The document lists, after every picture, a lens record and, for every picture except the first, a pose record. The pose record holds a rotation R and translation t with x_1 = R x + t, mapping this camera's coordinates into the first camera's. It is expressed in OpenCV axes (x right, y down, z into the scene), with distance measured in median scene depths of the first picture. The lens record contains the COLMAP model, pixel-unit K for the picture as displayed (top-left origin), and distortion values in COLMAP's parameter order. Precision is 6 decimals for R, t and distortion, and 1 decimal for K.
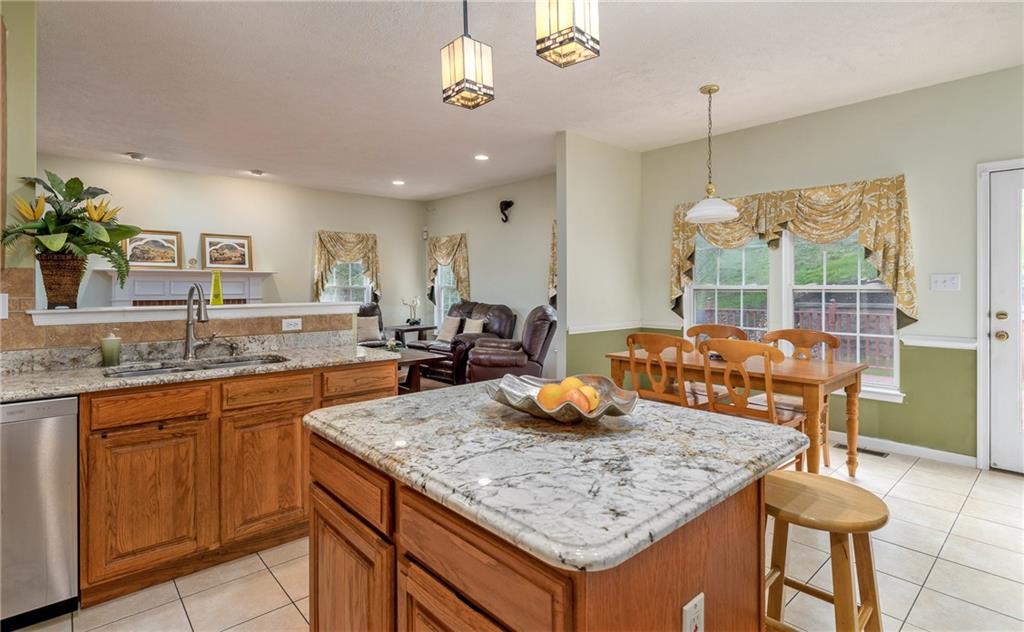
lens RADIAL K [[508.4, 0, 509.3], [0, 508.4, 284.4], [0, 0, 1]] dist [-0.001608, -0.000060]
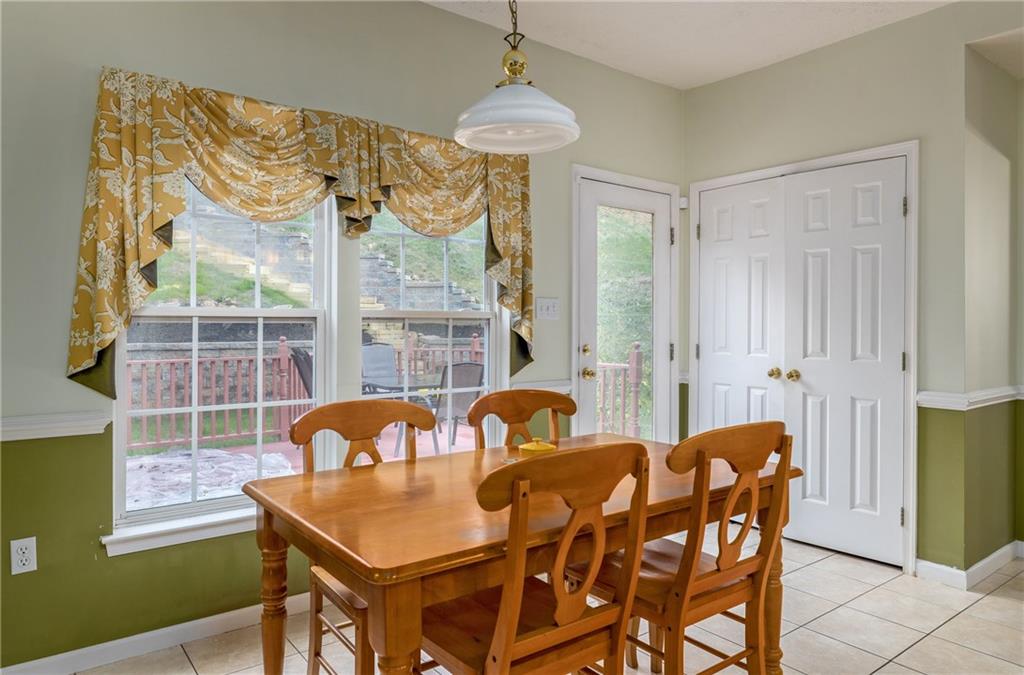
lens RADIAL K [[674.3, 0, 513.4], [0, 674.3, 326.9], [0, 0, 1]] dist [-0.000161, -0.001191]
pose [[0.068224, -0.007448, 0.997642, -0.026283], [-0.010221, 0.999914, 0.008164, 0.002678], [-0.997618, -0.010754, 0.068142, 0.176247]]
